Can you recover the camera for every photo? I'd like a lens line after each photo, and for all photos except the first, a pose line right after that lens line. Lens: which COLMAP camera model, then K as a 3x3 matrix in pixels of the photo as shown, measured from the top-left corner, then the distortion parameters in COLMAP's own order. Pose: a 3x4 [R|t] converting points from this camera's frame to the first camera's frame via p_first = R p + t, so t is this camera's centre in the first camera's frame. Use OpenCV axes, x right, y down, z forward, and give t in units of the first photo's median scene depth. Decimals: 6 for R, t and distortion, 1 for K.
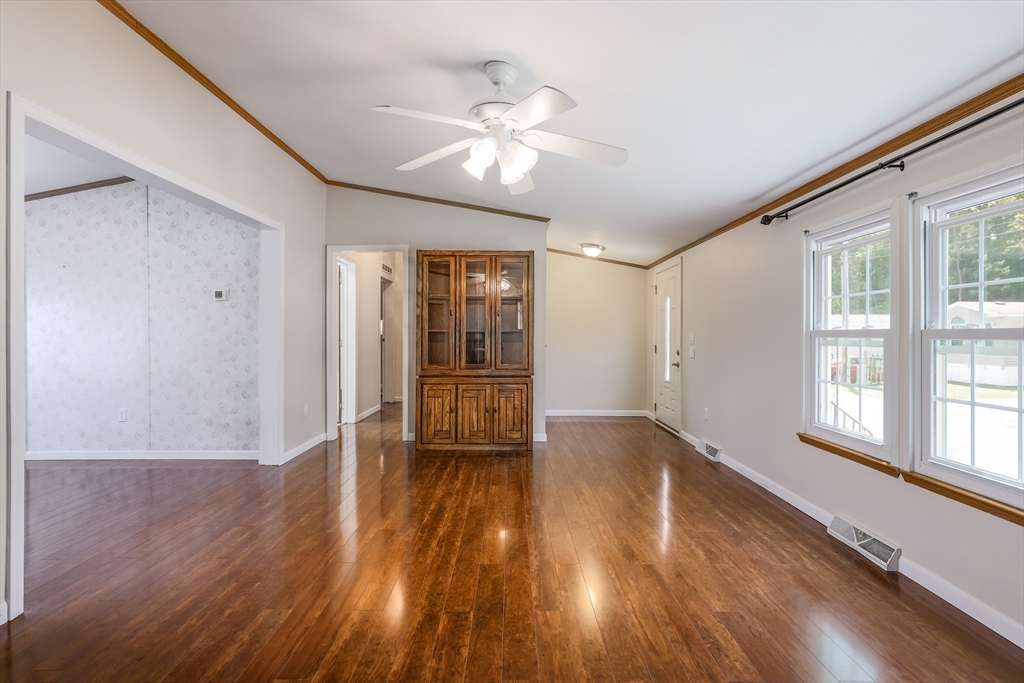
lens RADIAL K [[476.7, 0, 510.7], [0, 476.7, 335.9], [0, 0, 1]] dist [-0.014440, 0.000058]
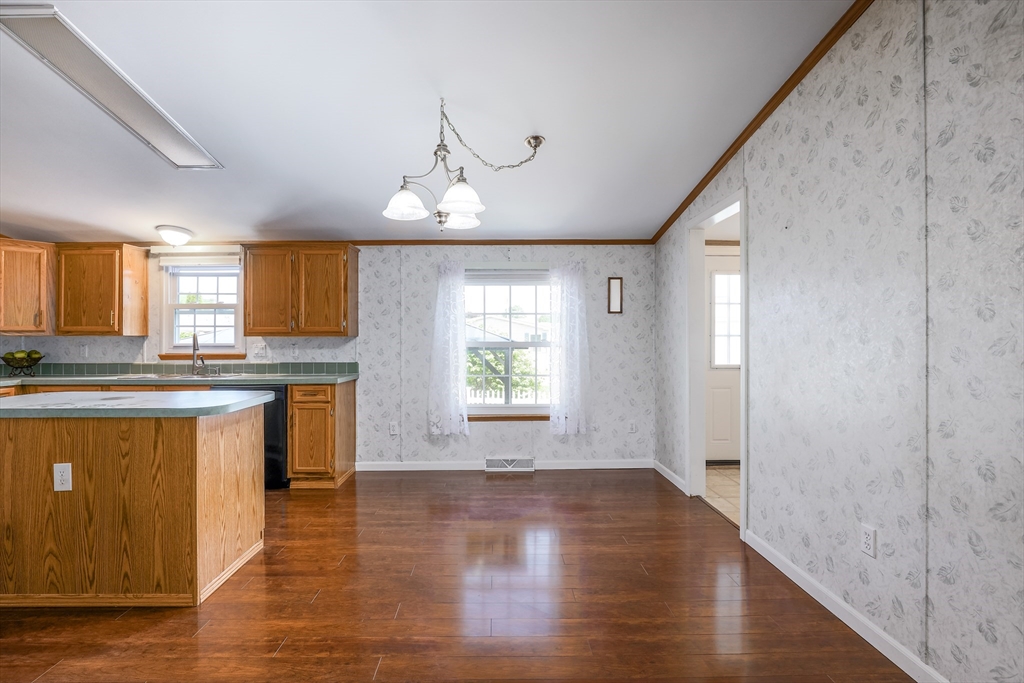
lens RADIAL K [[477.0, 0, 492.8], [0, 477.0, 337.9], [0, 0, 1]] dist [-0.036662, 0.013046]
pose [[0.000805, 0.010634, -0.999943, -0.437004], [0.003976, 0.999936, 0.010637, -0.026809], [0.999992, -0.003984, 0.000763, 0.723907]]
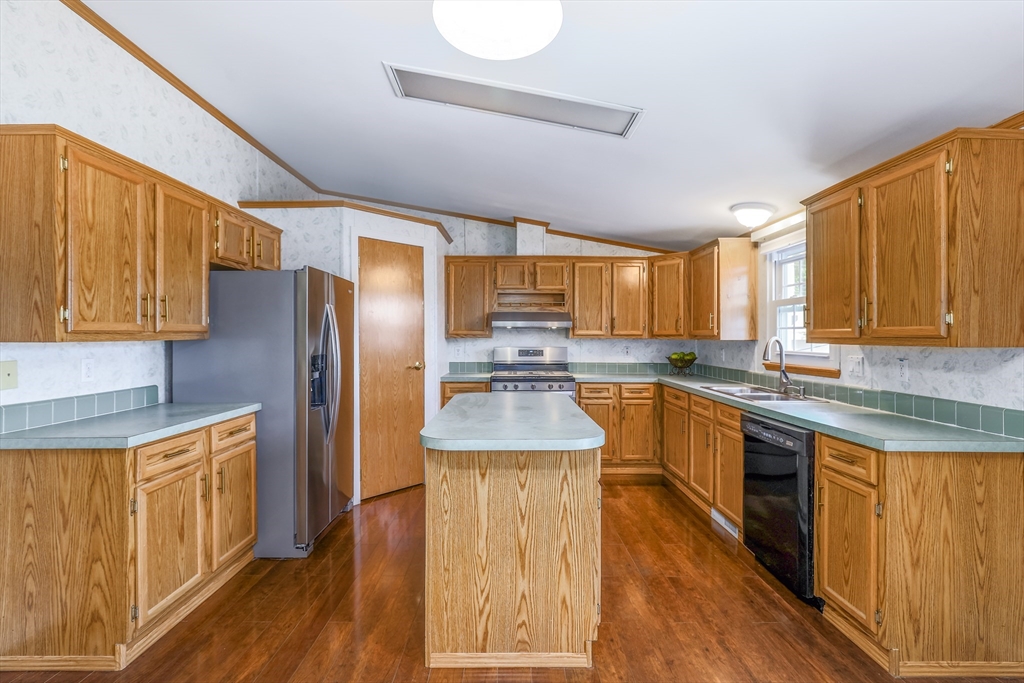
lens RADIAL K [[466.9, 0, 515.3], [0, 466.9, 338.7], [0, 0, 1]] dist [-0.024946, -0.000135]
pose [[-0.999888, 0.009992, -0.011169, -1.063091], [0.009941, 0.999940, 0.004543, -0.035033], [0.011214, 0.004431, -0.999927, 0.831838]]
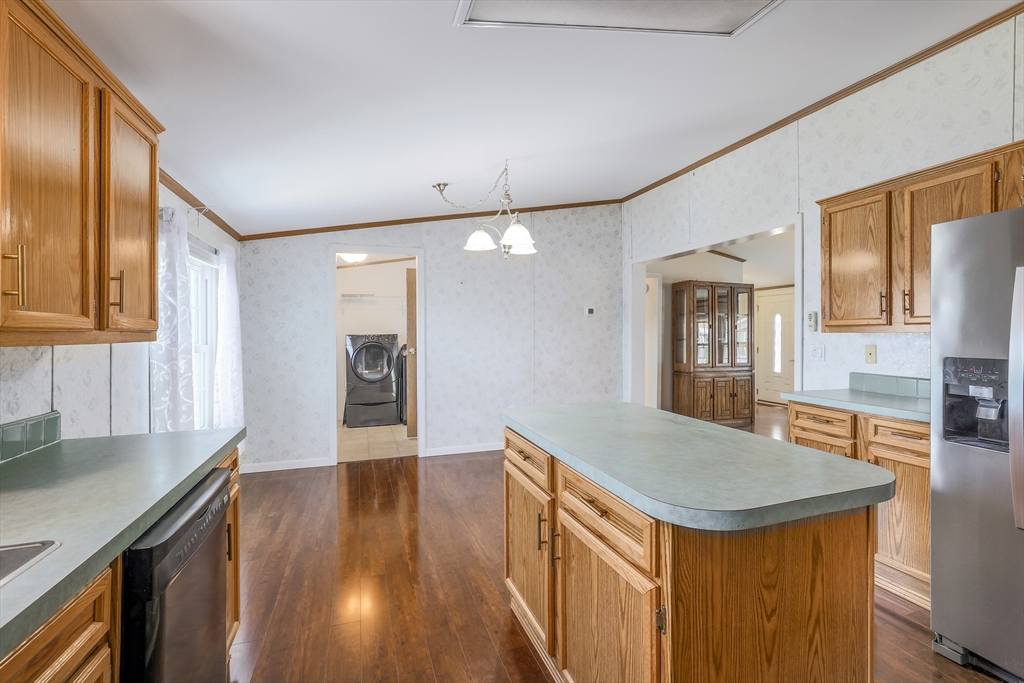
lens RADIAL K [[475.8, 0, 535.5], [0, 475.8, 334.8], [0, 0, 1]] dist [-0.003584, -0.000246]
pose [[0.937098, 0.004616, 0.349036, -1.308454], [-0.006253, 0.999974, 0.003564, -0.030660], [-0.349011, -0.005522, 0.937102, -0.148555]]
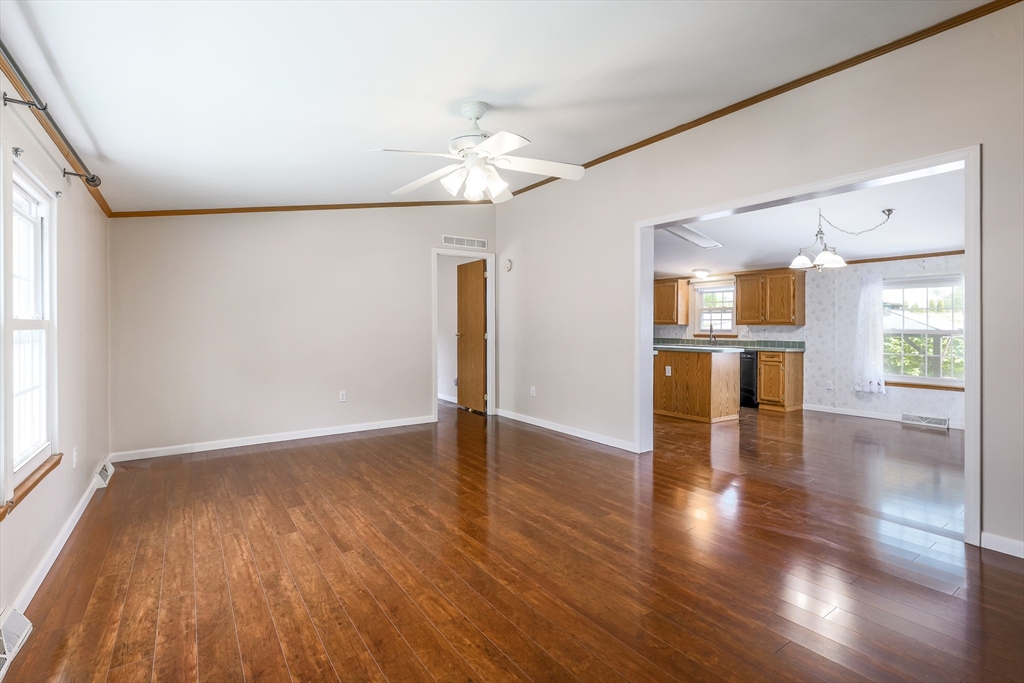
lens RADIAL K [[470.2, 0, 521.1], [0, 470.2, 319.6], [0, 0, 1]] dist [-0.015472, -0.000067]
pose [[-0.810957, -0.017233, -0.584852, 0.347851], [-0.006356, 0.999767, -0.020645, 0.002022], [0.585071, -0.013025, -0.810877, 1.213525]]
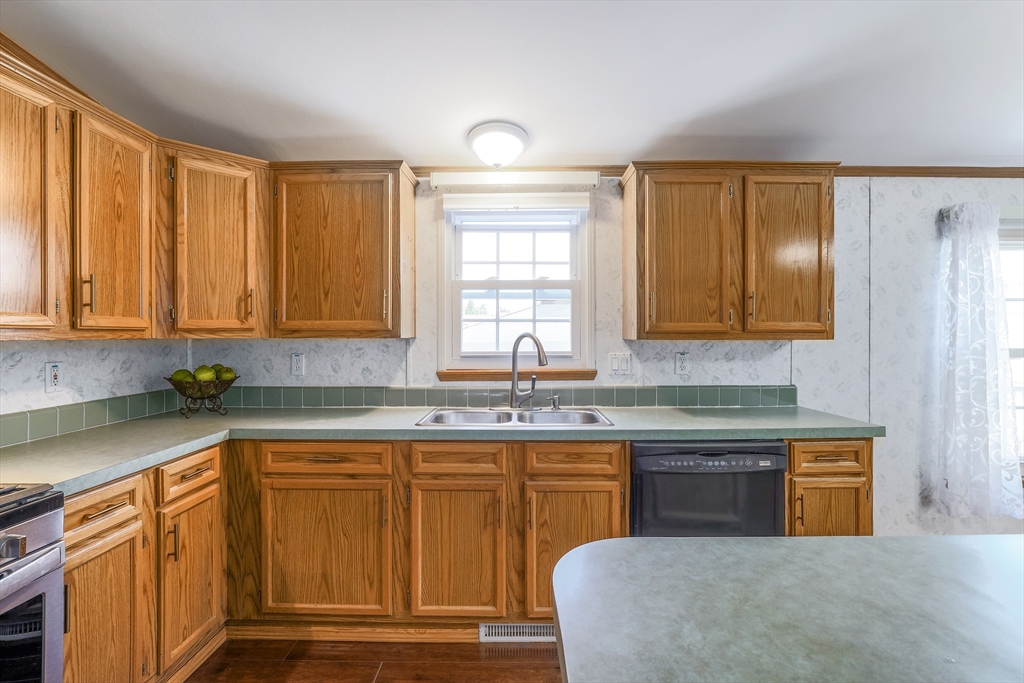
lens RADIAL K [[476.7, 0, 510.7], [0, 476.7, 335.9], [0, 0, 1]] dist [-0.014440, 0.000058]
pose [[-0.011409, 0.019847, -0.999738, -0.930763], [0.003419, 0.999798, 0.019809, -0.037309], [0.999929, -0.003193, -0.011474, 0.031603]]
